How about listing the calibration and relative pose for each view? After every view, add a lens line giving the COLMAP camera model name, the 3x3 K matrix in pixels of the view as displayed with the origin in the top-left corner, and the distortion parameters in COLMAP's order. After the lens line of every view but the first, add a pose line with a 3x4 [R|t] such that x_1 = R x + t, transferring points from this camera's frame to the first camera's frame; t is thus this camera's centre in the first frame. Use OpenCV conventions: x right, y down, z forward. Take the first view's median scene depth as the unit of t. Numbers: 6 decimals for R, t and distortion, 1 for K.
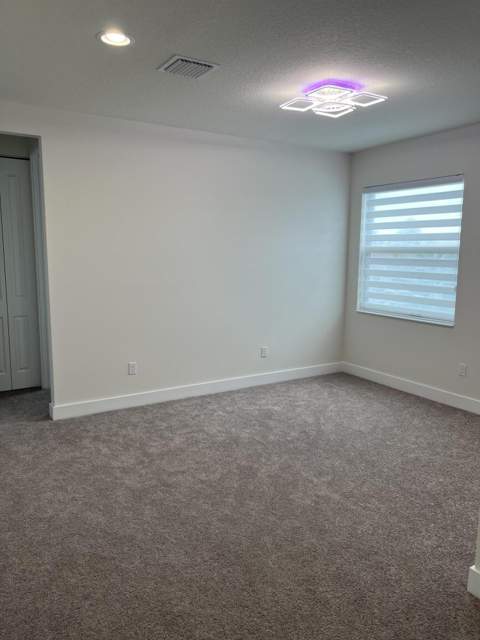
lens RADIAL K [[483.2, 0, 240.3], [0, 483.2, 321.3], [0, 0, 1]] dist [0.063860, -0.068306]
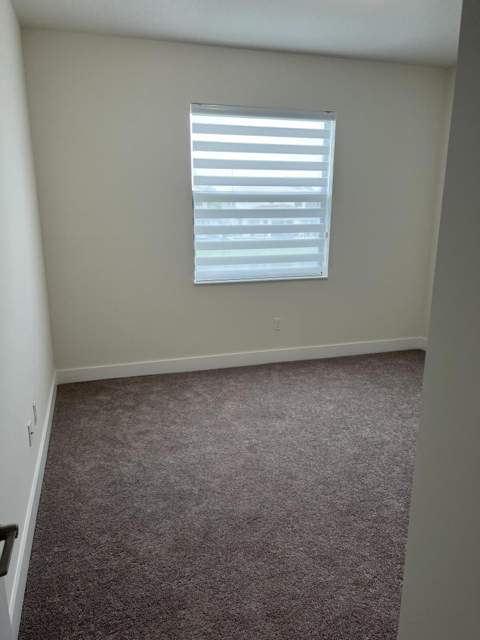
lens RADIAL K [[483.2, 0, 236.8], [0, 483.2, 324.5], [0, 0, 1]] dist [0.063860, -0.068306]
pose [[0.257719, -0.251516, 0.932910, -0.515687], [0.136747, 0.965301, 0.222472, -0.139959], [-0.956494, 0.070237, 0.283171, 0.905361]]
